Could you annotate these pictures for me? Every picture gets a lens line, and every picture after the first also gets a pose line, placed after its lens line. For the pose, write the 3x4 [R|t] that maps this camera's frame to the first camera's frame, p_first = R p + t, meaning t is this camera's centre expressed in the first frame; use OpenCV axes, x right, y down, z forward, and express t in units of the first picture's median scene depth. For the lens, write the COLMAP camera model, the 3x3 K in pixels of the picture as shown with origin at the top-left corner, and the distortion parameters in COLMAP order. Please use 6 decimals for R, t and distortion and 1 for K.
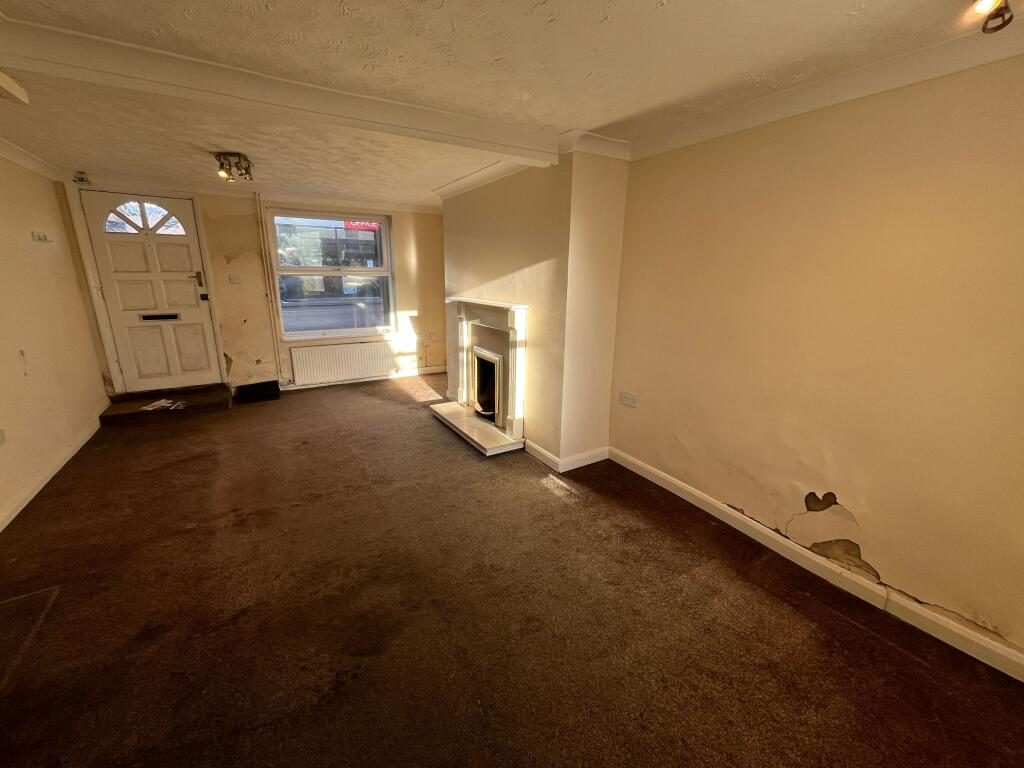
lens RADIAL K [[415.7, 0, 506.4], [0, 415.7, 386.1], [0, 0, 1]] dist [-0.002705, -0.000303]
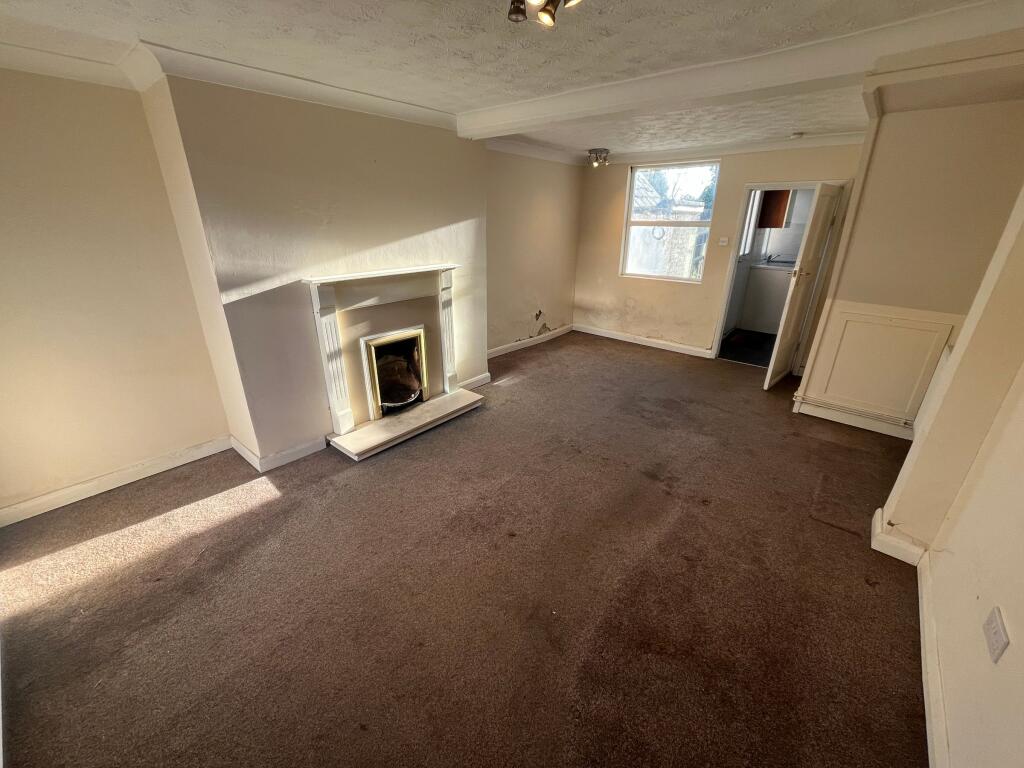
lens RADIAL K [[415.7, 0, 508.1], [0, 415.7, 380.4], [0, 0, 1]] dist [-0.002705, -0.000303]
pose [[-0.321373, -0.363889, 0.874245, -1.099238], [0.235819, 0.863380, 0.446053, -0.393889], [-0.917120, 0.349513, -0.191655, 1.221915]]
